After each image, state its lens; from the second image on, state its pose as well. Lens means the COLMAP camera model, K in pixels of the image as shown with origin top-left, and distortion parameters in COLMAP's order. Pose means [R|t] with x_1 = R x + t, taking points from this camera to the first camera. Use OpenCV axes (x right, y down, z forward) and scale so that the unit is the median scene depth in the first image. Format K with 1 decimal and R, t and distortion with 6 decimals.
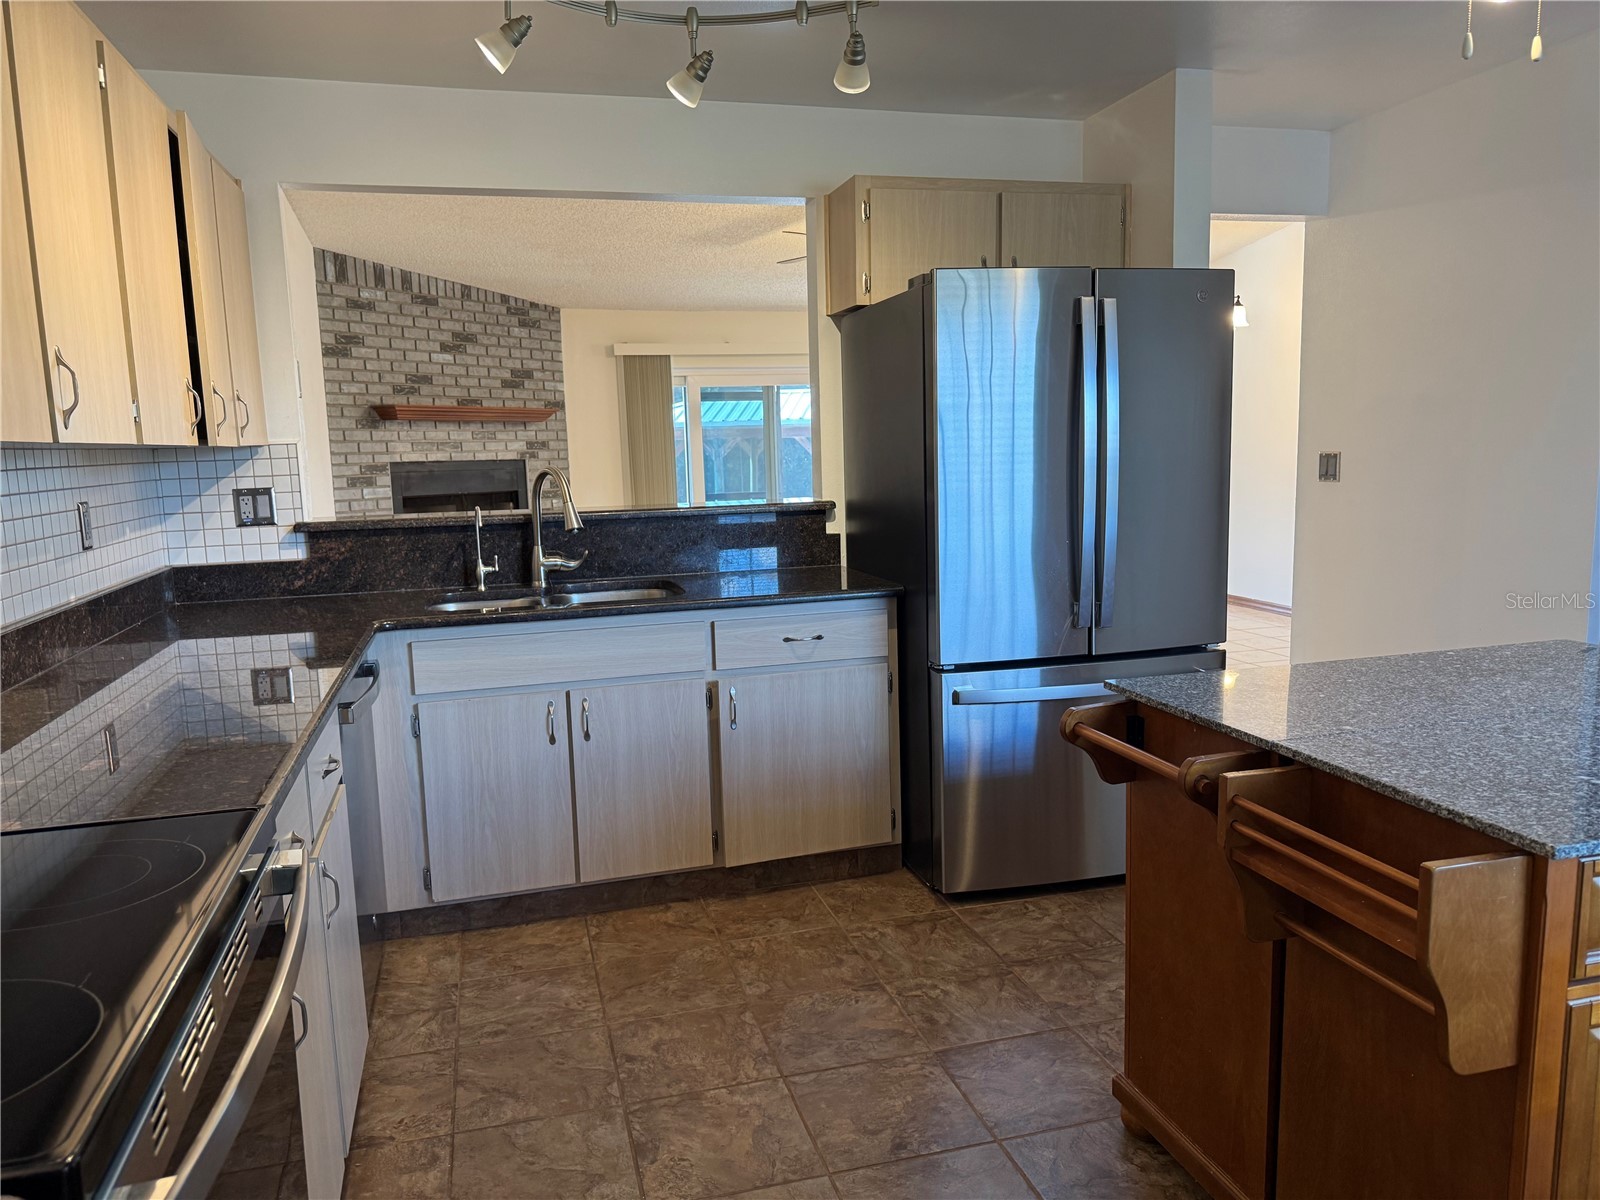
lens RADIAL K [[1120.3, 0, 799.2], [0, 1120.3, 605.6], [0, 0, 1]] dist [0.067209, -0.083032]
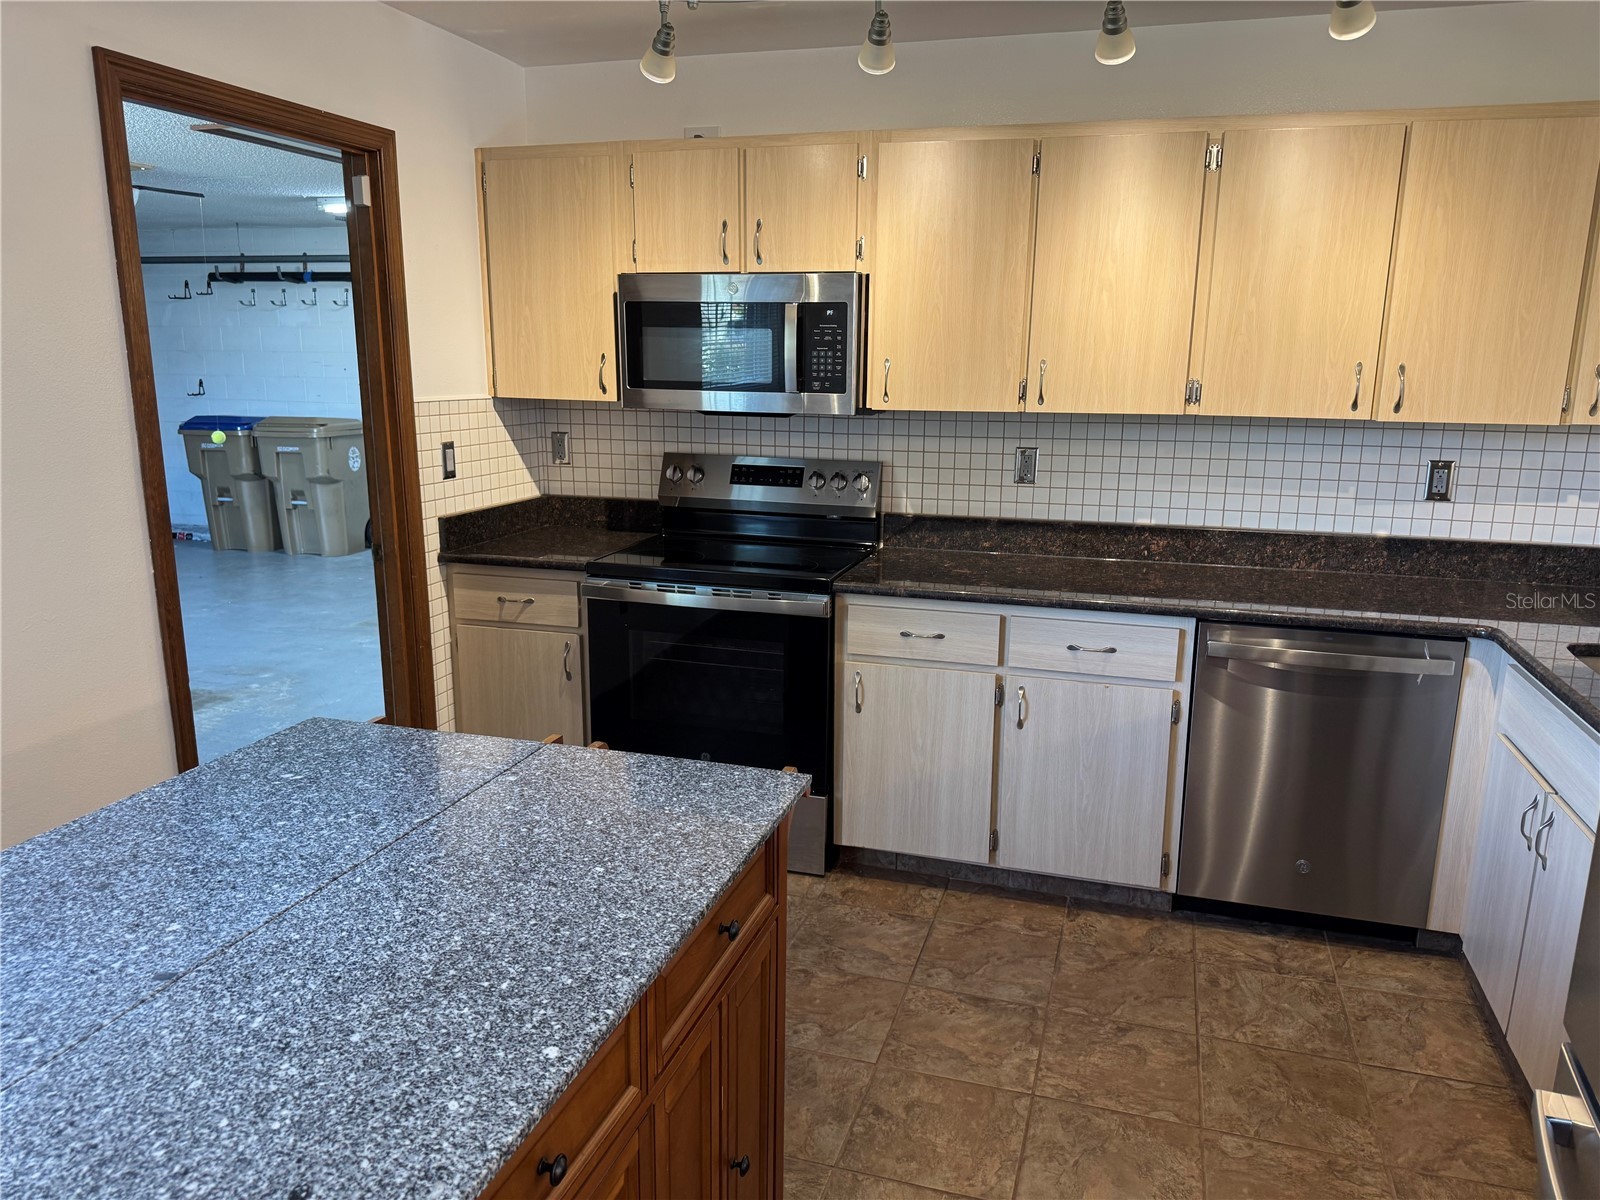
lens RADIAL K [[1120.3, 0, 803.2], [0, 1120.3, 607.4], [0, 0, 1]] dist [0.067209, -0.083032]
pose [[-0.532206, 0.212200, -0.819590, 0.574213], [-0.116779, 0.940425, 0.319317, -0.196627], [0.838522, 0.265653, -0.475720, 0.837129]]
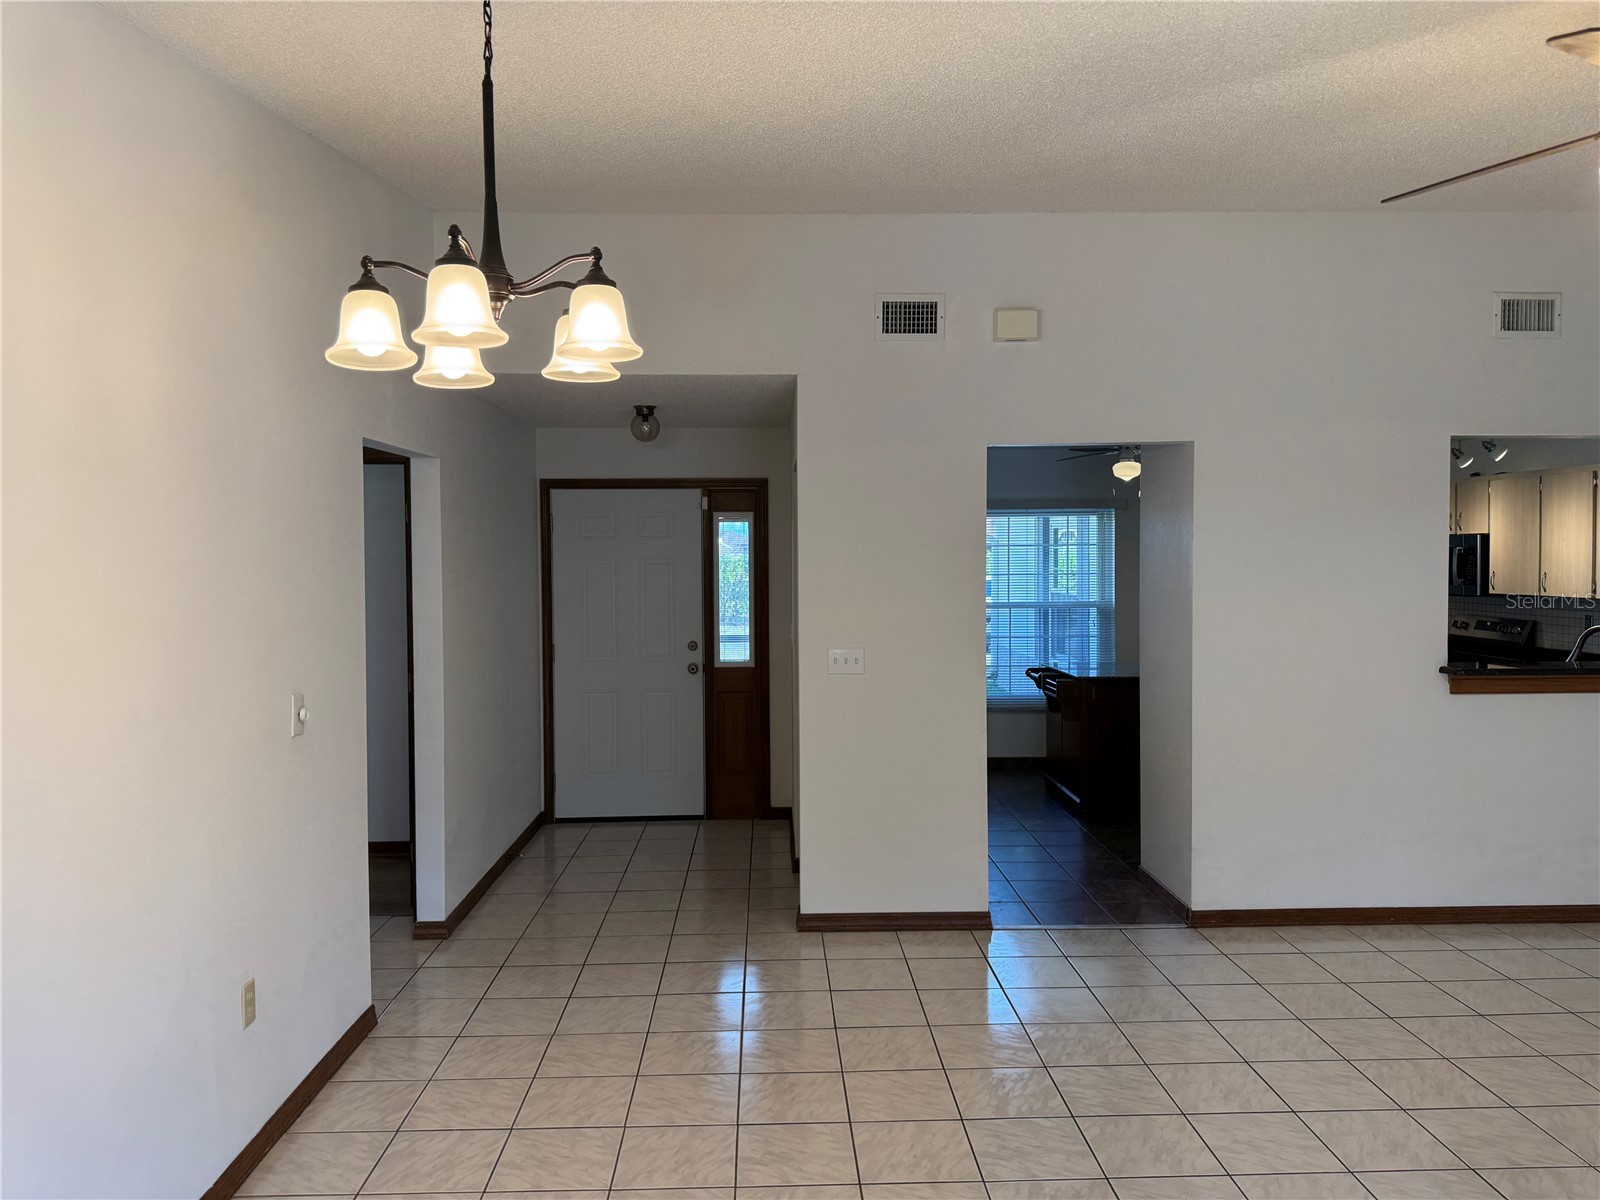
lens RADIAL K [[1120.3, 0, 815.7], [0, 1120.3, 576.9], [0, 0, 1]] dist [0.067209, -0.083032]
pose [[-0.975503, 0.025063, 0.218555, 0.476012], [0.059559, 0.986474, 0.152712, -0.509892], [-0.211771, 0.161988, -0.963801, 2.855217]]
